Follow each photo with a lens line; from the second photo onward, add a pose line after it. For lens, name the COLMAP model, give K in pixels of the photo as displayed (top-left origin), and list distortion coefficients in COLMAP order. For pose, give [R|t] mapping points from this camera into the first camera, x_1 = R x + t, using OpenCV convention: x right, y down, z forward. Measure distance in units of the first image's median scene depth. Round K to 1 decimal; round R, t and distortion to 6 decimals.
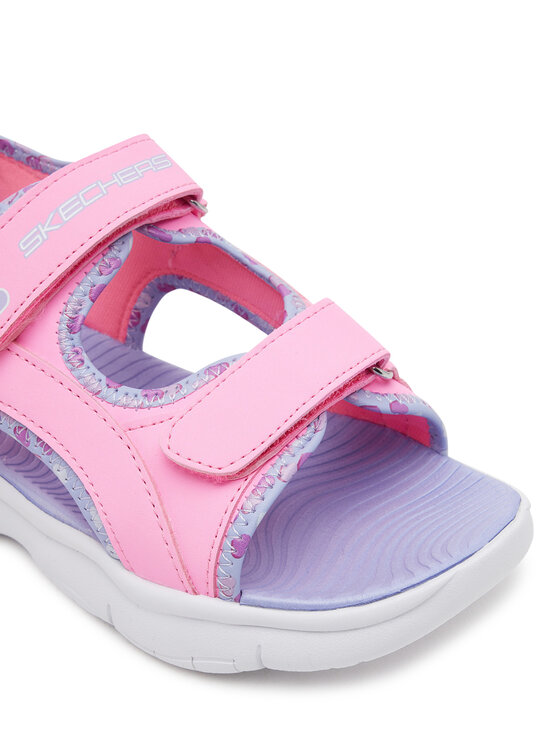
lens RADIAL K [[1600.1, 0, 281.2], [0, 1600.1, 372.0], [0, 0, 1]] dist [-0.273042, 0.000000]
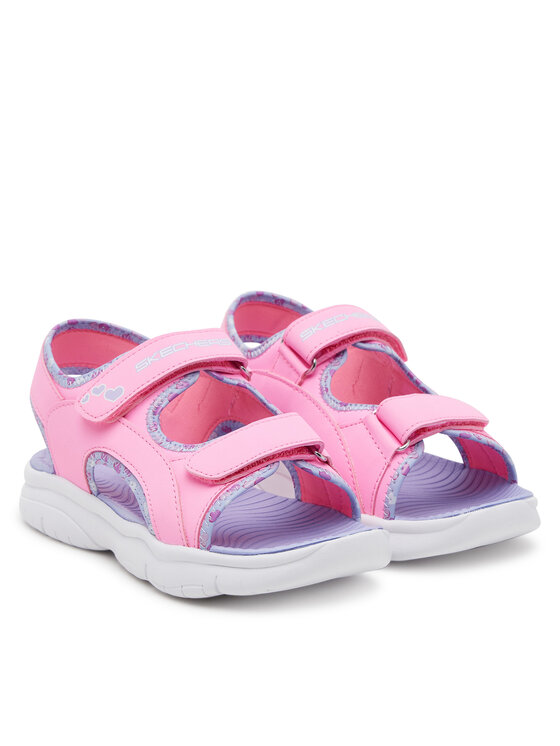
lens RADIAL K [[2200.8, 0, 279.7], [0, 2200.8, 373.1], [0, 0, 1]] dist [-0.155047, 0.000000]
pose [[0.966976, 0.093807, -0.236975, 0.600991], [-0.171742, 0.926829, -0.333906, 0.750559], [0.188312, 0.363578, 0.912332, -1.285264]]
